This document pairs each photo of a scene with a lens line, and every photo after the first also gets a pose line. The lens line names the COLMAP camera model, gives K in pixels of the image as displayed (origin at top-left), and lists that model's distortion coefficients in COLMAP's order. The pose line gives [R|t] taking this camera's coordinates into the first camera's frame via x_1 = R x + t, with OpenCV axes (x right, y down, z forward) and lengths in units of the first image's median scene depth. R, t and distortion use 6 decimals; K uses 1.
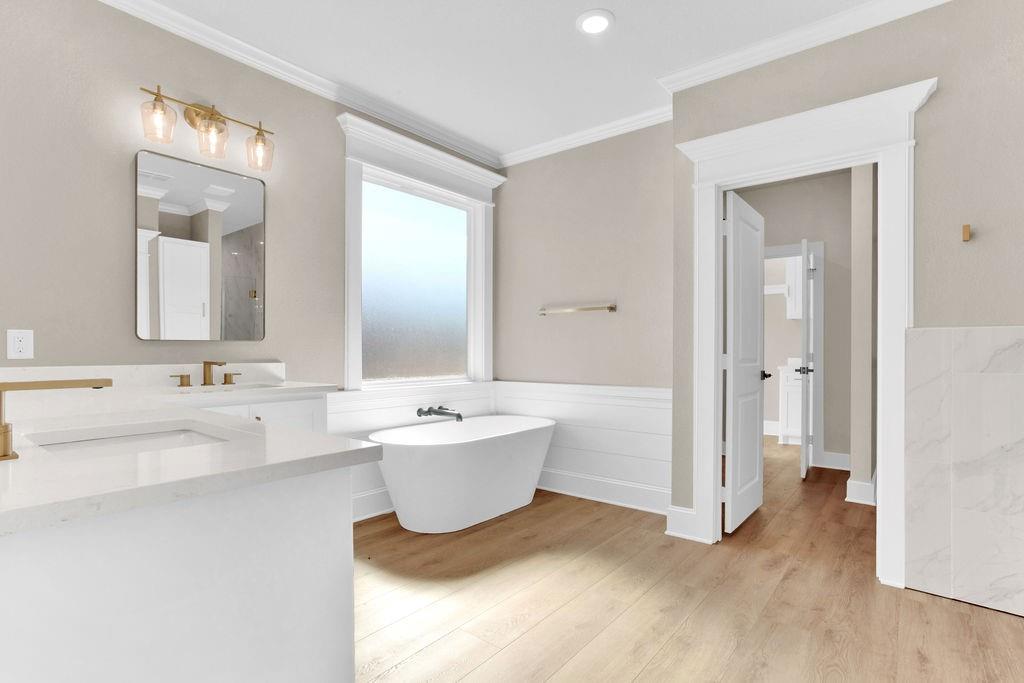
lens RADIAL K [[504.5, 0, 513.8], [0, 504.5, 344.6], [0, 0, 1]] dist [-0.003870, -0.000153]
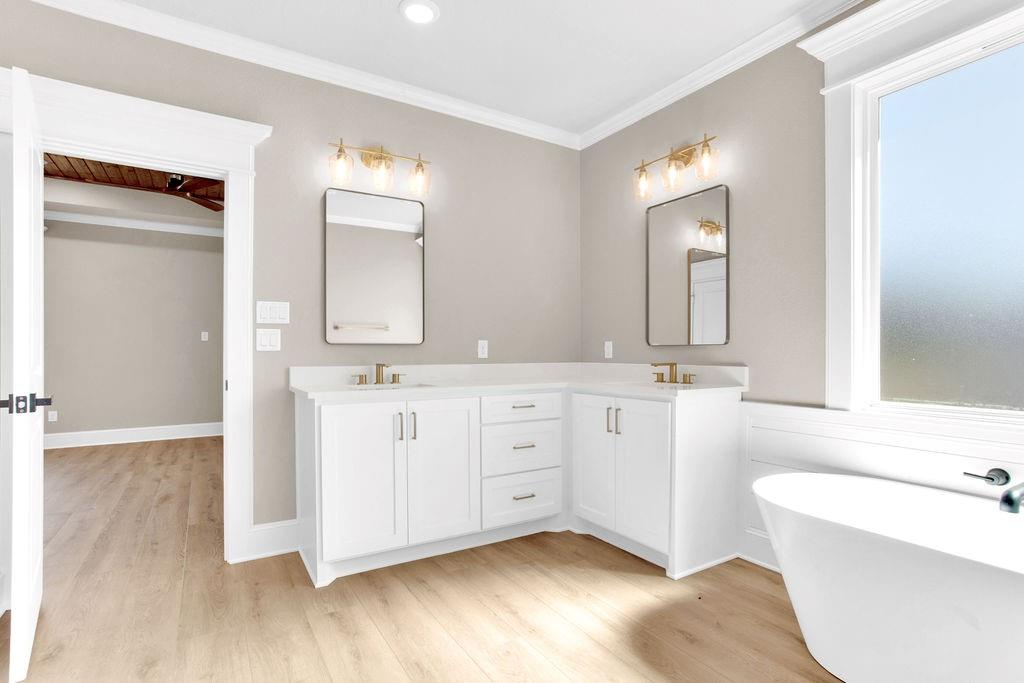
lens RADIAL K [[504.5, 0, 513.5], [0, 504.5, 352.4], [0, 0, 1]] dist [-0.003870, -0.000153]
pose [[-0.311876, -0.018510, -0.949942, 0.626923], [-0.002837, 0.999824, -0.018550, 0.030774], [0.950118, -0.003091, -0.311874, 0.990021]]
